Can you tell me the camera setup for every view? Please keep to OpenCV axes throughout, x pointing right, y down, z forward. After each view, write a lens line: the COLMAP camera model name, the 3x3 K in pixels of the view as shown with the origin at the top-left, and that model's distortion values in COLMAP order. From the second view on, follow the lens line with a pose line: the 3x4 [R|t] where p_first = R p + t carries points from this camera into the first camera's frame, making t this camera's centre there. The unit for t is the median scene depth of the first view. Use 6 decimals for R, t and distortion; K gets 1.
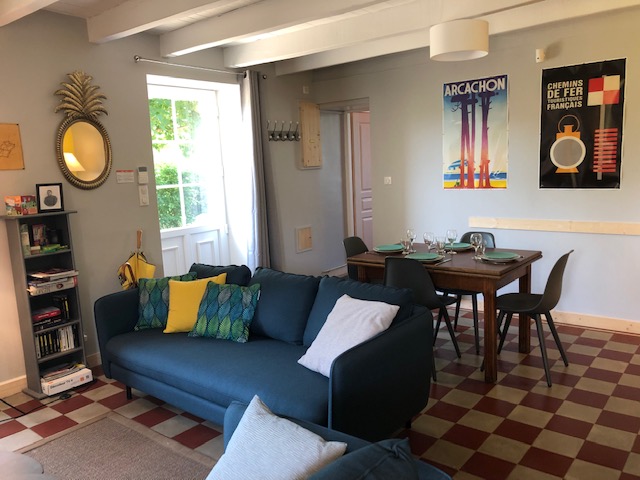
lens RADIAL K [[526.9, 0, 320.3], [0, 526.9, 241.4], [0, 0, 1]] dist [-0.002962, 0.013208]
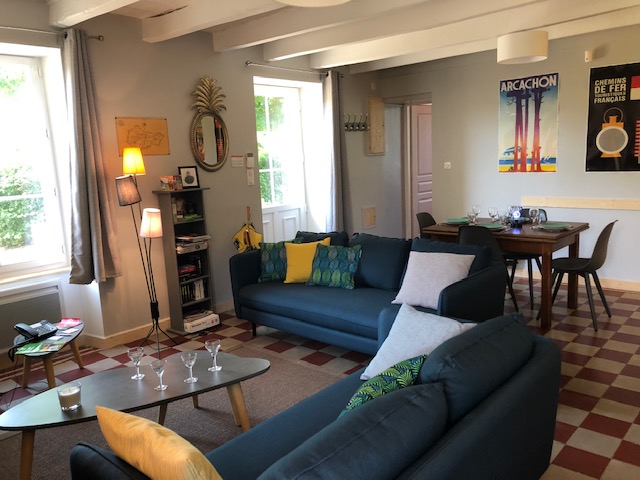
lens RADIAL K [[526.9, 0, 318.0], [0, 526.9, 238.9], [0, 0, 1]] dist [-0.002962, 0.013208]
pose [[0.998496, 0.007003, -0.054371, -0.122689], [-0.006250, 0.999882, 0.014008, 0.040277], [0.054463, -0.013648, 0.998423, -0.217453]]
